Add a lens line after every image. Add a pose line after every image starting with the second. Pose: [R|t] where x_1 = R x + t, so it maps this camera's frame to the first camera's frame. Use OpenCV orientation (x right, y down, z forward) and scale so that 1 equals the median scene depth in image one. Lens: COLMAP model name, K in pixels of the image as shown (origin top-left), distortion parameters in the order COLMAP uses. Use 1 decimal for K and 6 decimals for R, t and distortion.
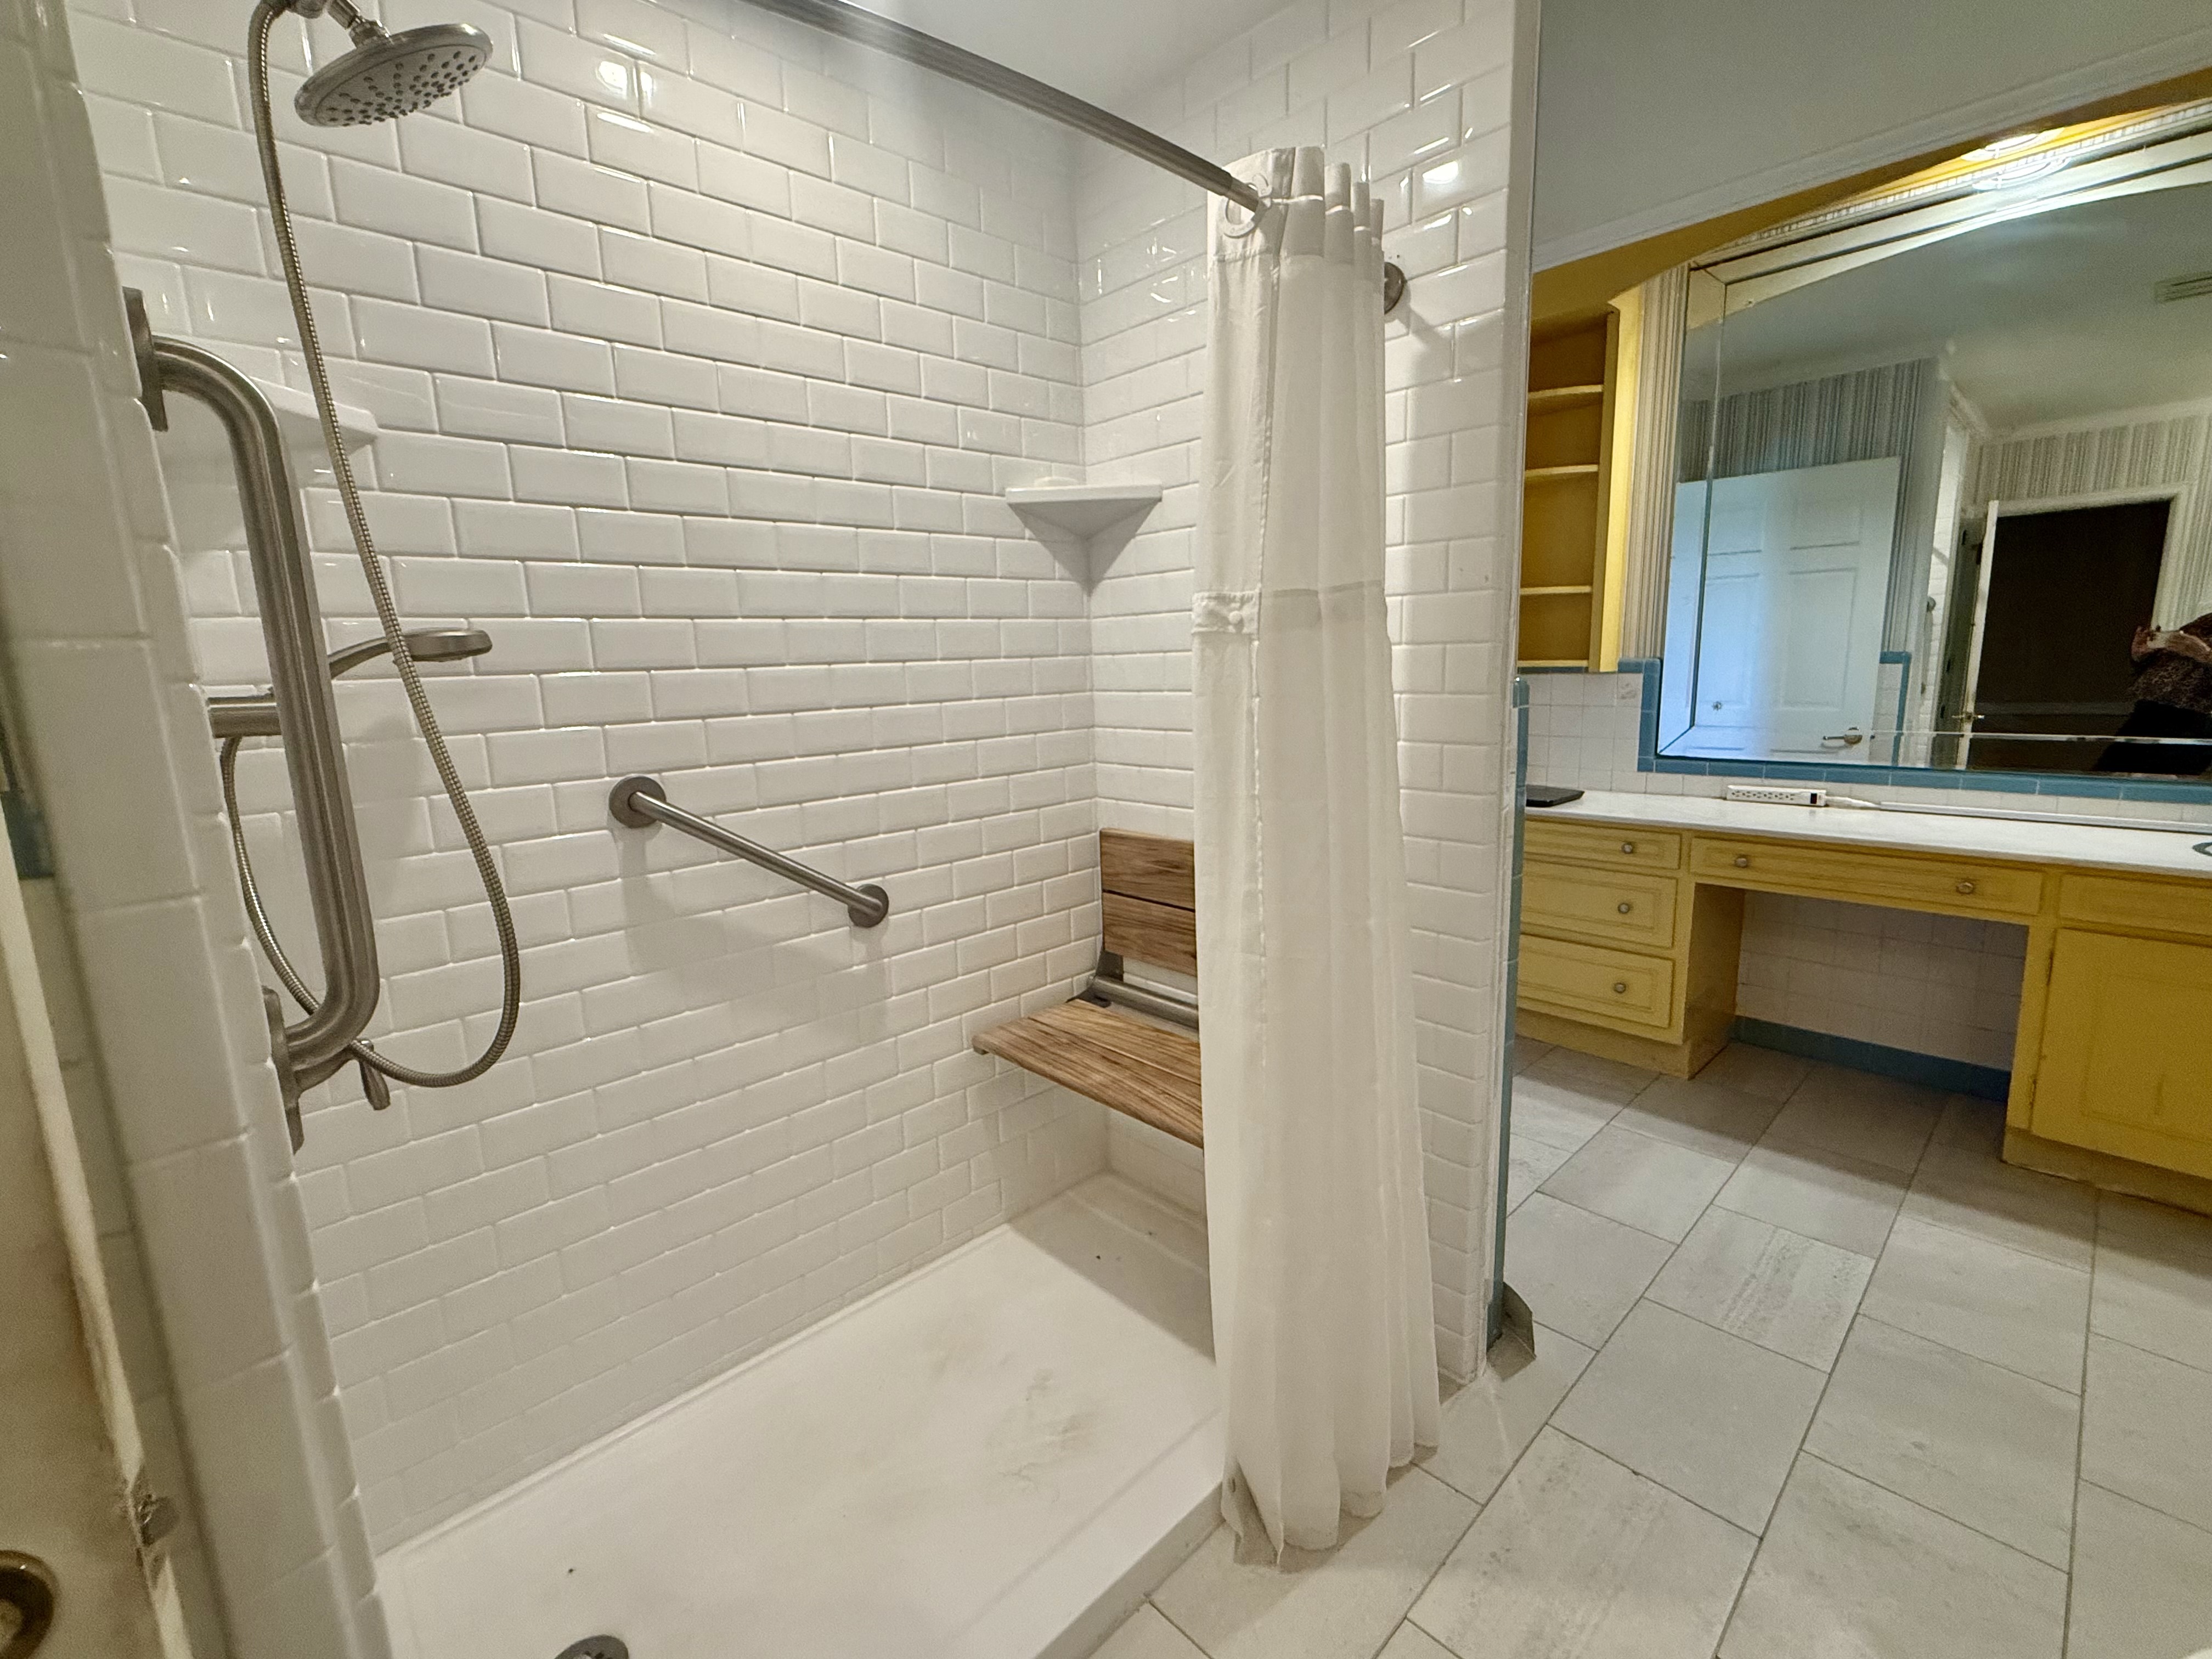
lens RADIAL K [[970.8, 0, 1106.0], [0, 970.8, 829.5], [0, 0, 1]] dist [-0.003682, -0.000154]
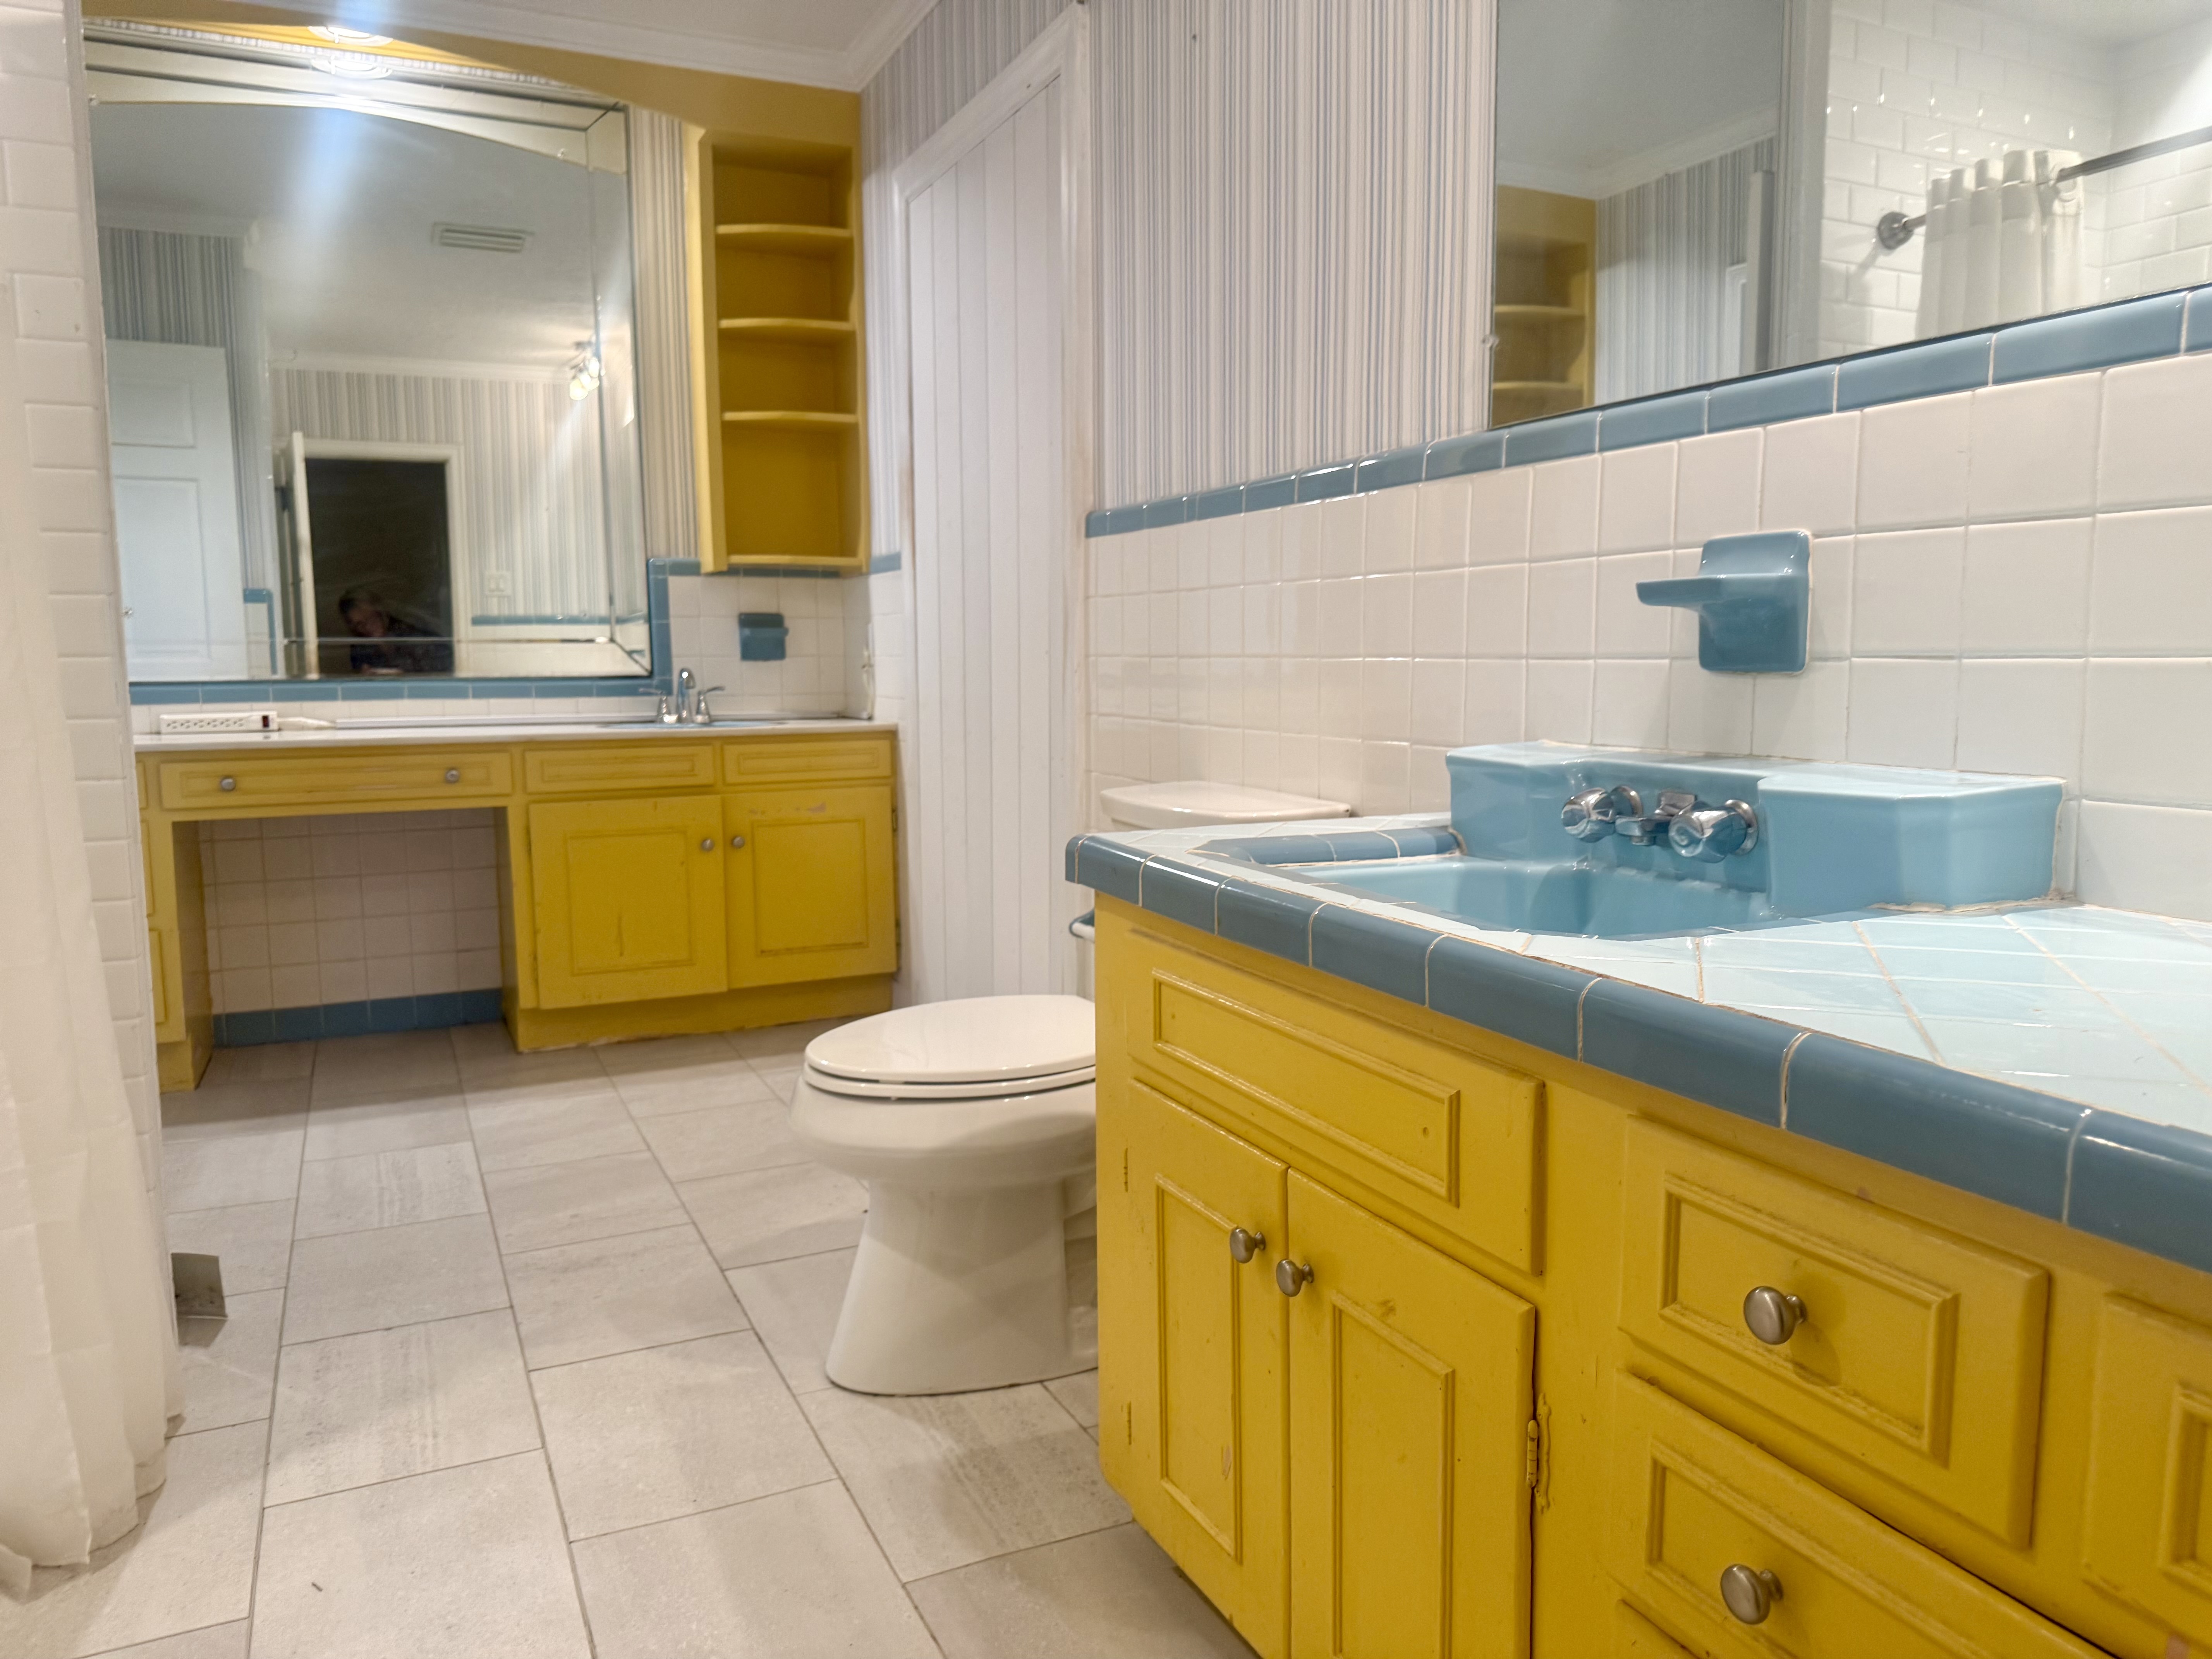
lens RADIAL K [[1540.5, 0, 1106.0], [0, 1540.5, 829.5], [0, 0, 1]] dist [-0.006295, -0.001658]
pose [[0.318217, -0.085576, 0.944148, -0.373174], [0.155707, 0.987111, 0.036990, 0.154450], [-0.935143, 0.135239, 0.327440, -0.123453]]
